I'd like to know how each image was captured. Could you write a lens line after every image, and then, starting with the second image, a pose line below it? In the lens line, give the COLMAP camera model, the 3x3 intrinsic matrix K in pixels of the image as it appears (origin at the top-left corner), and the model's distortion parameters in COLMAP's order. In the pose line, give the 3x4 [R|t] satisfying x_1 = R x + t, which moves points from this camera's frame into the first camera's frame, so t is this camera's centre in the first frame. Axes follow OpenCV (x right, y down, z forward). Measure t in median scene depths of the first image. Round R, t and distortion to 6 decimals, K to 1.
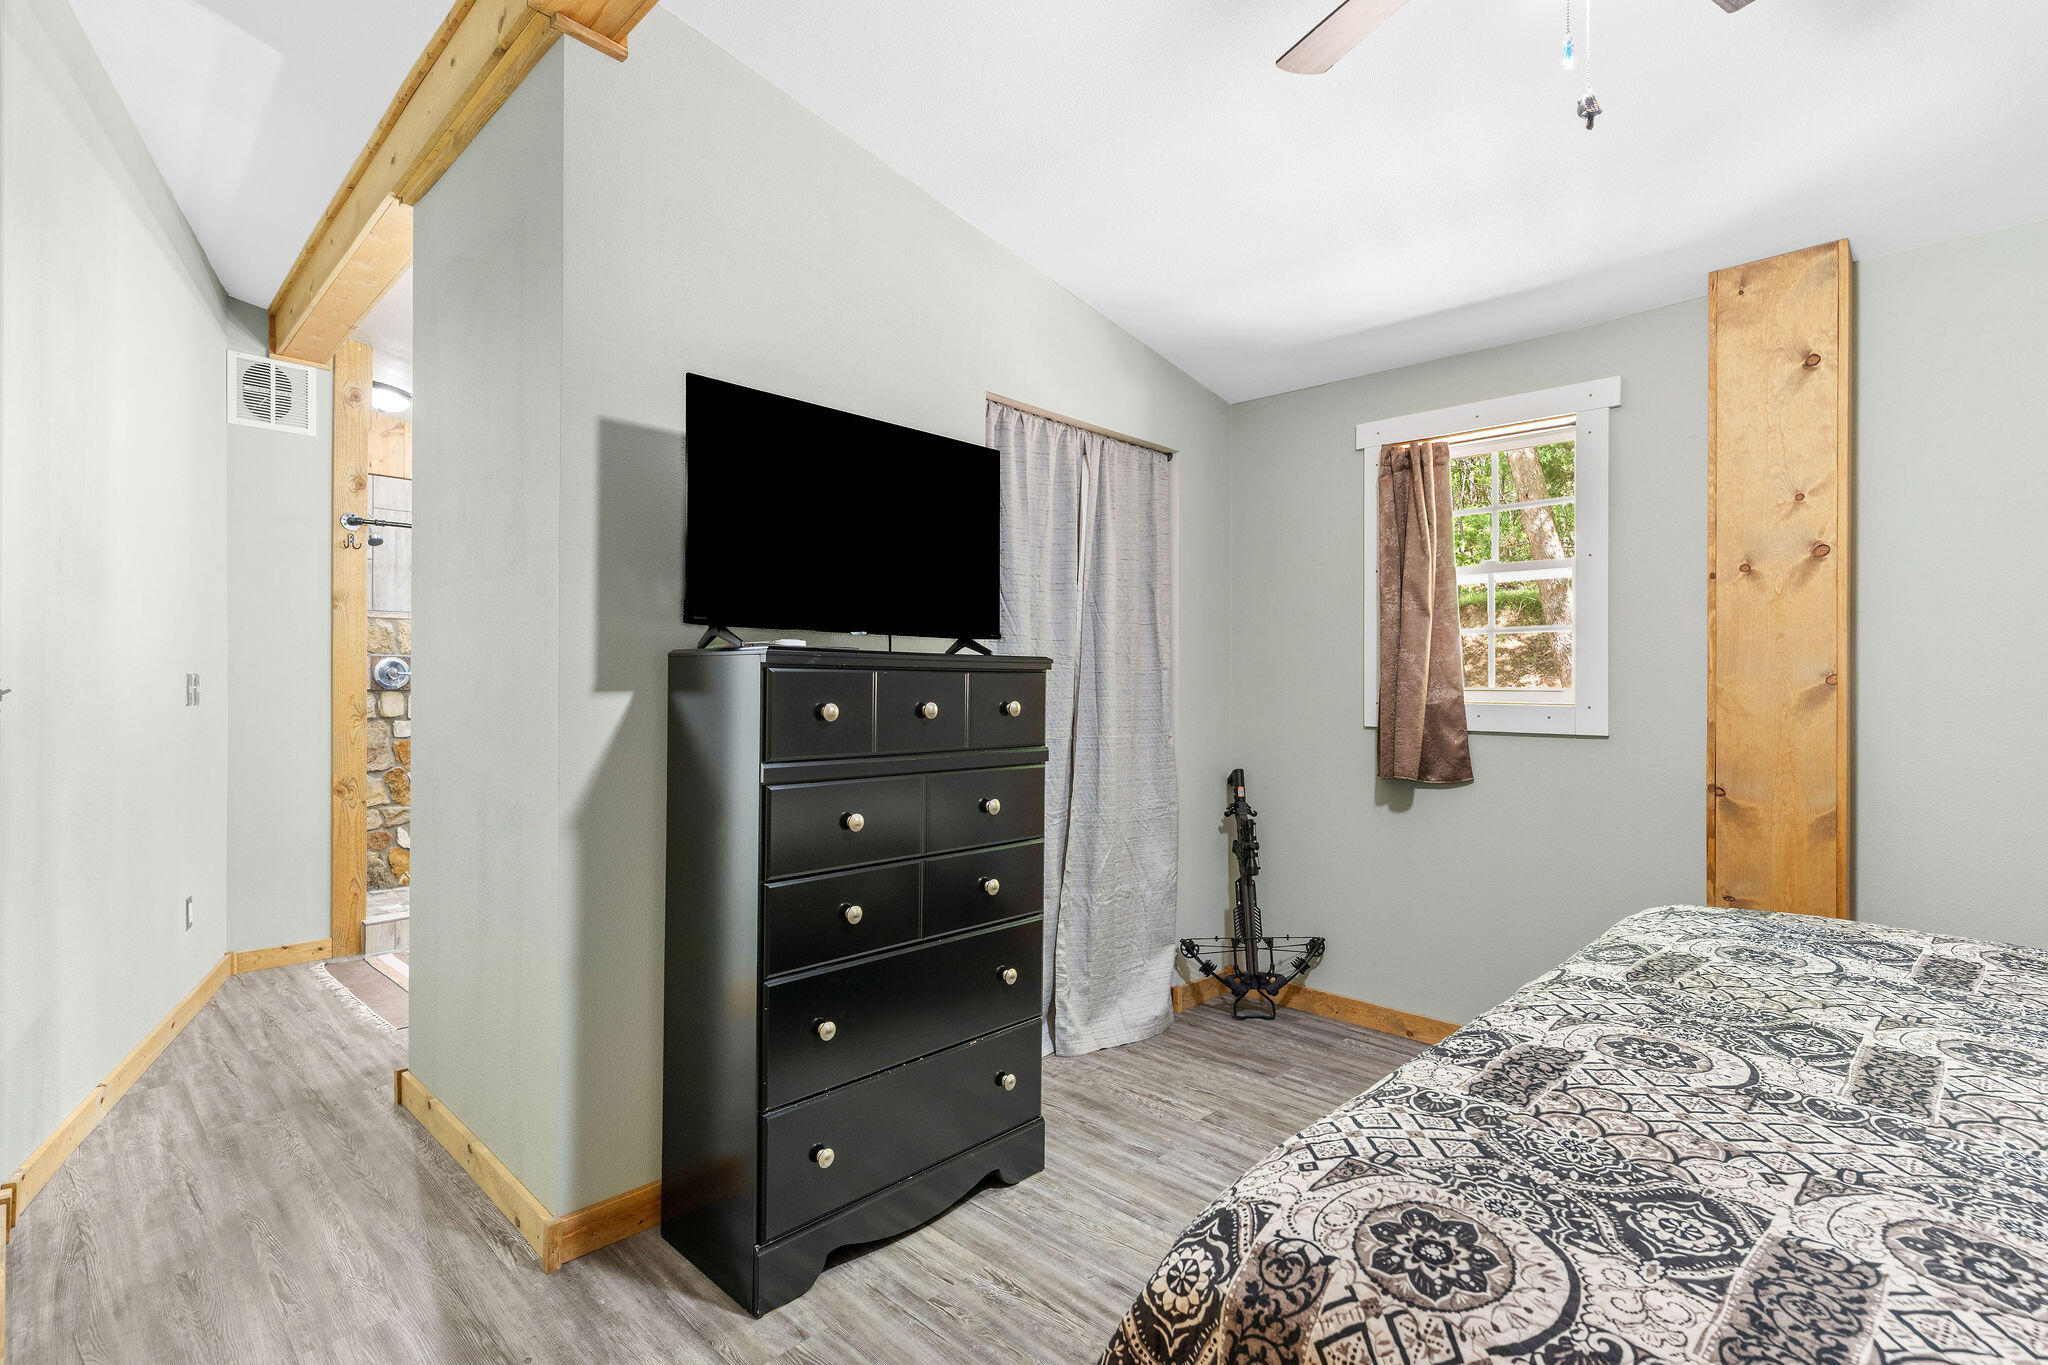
lens RADIAL K [[991.9, 0, 1014.6], [0, 991.9, 678.9], [0, 0, 1]] dist [0.002137, 0.000681]
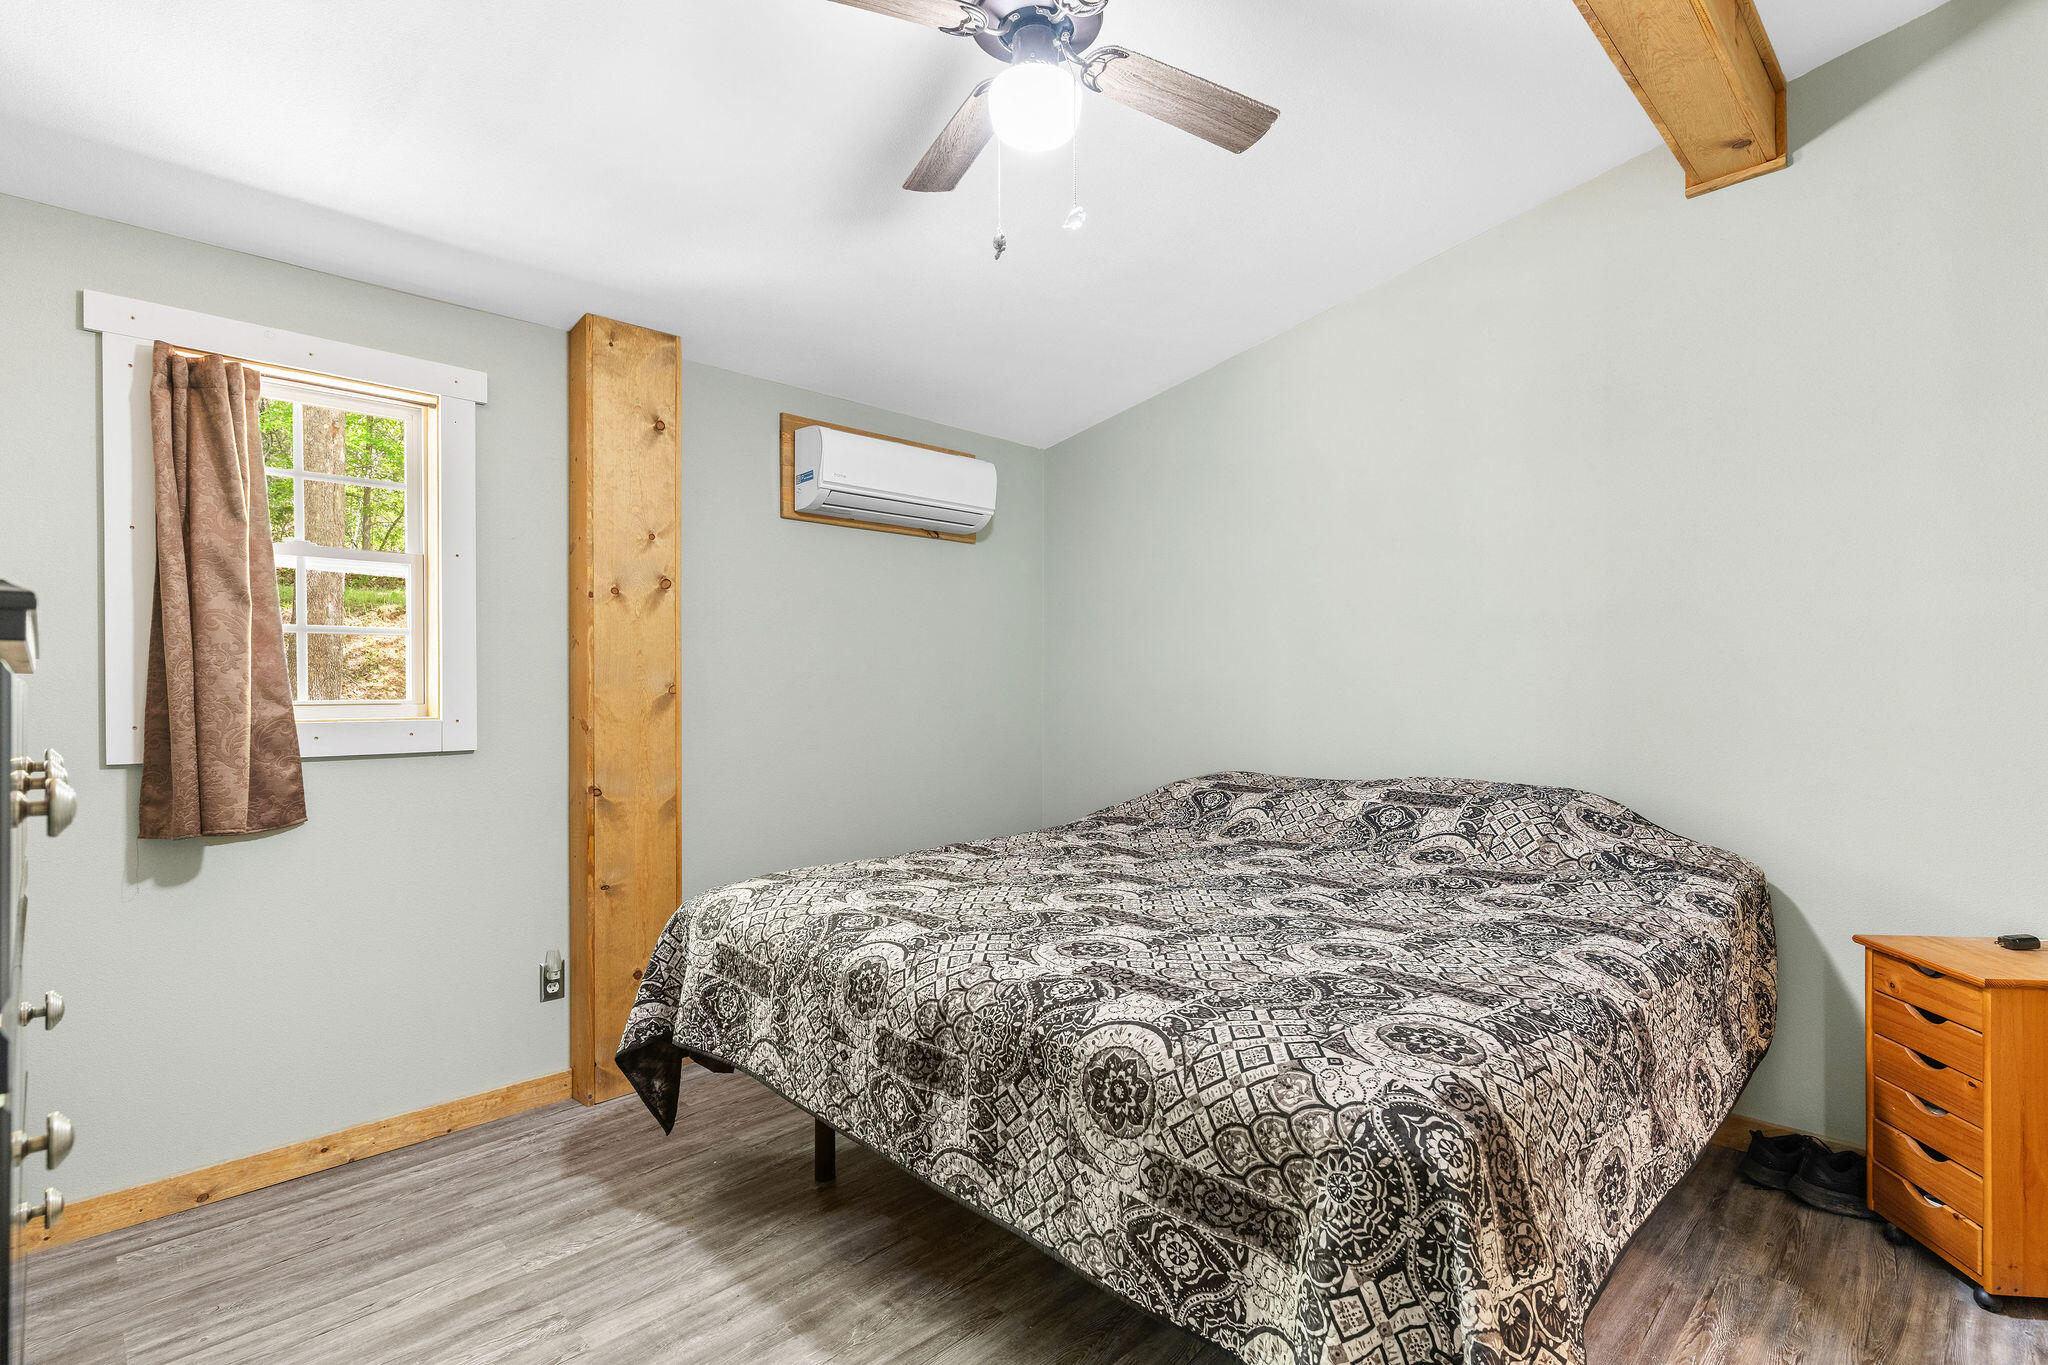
lens RADIAL K [[991.9, 0, 1014.5], [0, 991.9, 689.5], [0, 0, 1]] dist [0.002137, 0.000681]
pose [[-0.006848, -0.003505, 0.999970, -0.508724], [0.002223, 0.999991, 0.003521, -0.003342], [-0.999974, 0.002247, -0.006840, 0.718764]]
